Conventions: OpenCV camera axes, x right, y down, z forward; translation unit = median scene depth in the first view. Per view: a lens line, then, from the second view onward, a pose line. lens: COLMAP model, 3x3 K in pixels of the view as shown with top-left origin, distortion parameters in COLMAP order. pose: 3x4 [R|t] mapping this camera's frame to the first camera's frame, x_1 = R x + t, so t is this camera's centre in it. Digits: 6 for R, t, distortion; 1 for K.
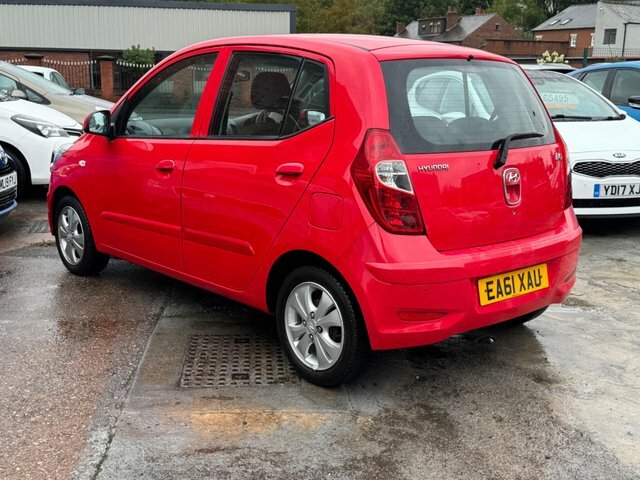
lens RADIAL K [[754.0, 0, 318.7], [0, 754.0, 242.2], [0, 0, 1]] dist [0.073051, 0.000000]
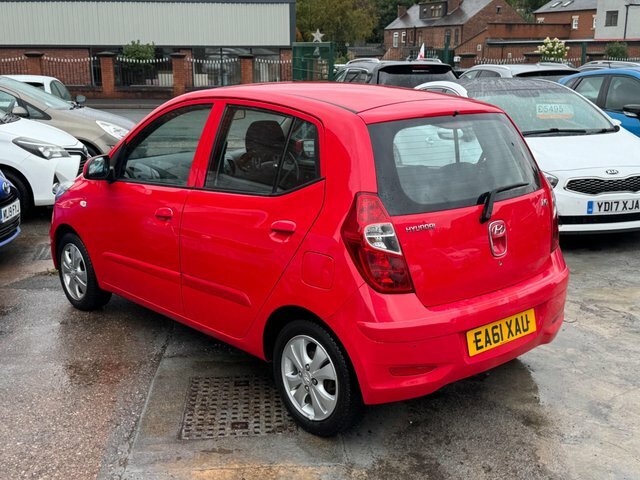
lens RADIAL K [[754.0, 0, 323.0], [0, 754.0, 242.2], [0, 0, 1]] dist [0.073051, 0.000000]
pose [[0.999808, -0.019555, -0.001498, 0.016925], [0.019581, 0.999604, 0.020225, -0.091505], [0.001102, -0.020251, 0.999794, -0.032433]]
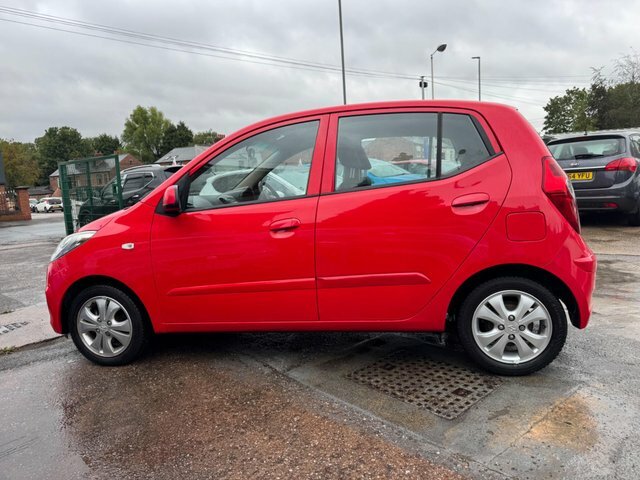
lens RADIAL K [[454.3, 0, 317.3], [0, 454.3, 237.1], [0, 0, 1]] dist [0.021157, -0.020550]
pose [[0.804989, -0.138784, 0.576829, -0.619137], [0.202696, 0.978087, -0.047544, -0.053036], [-0.557591, 0.155194, 0.815480, 0.538851]]
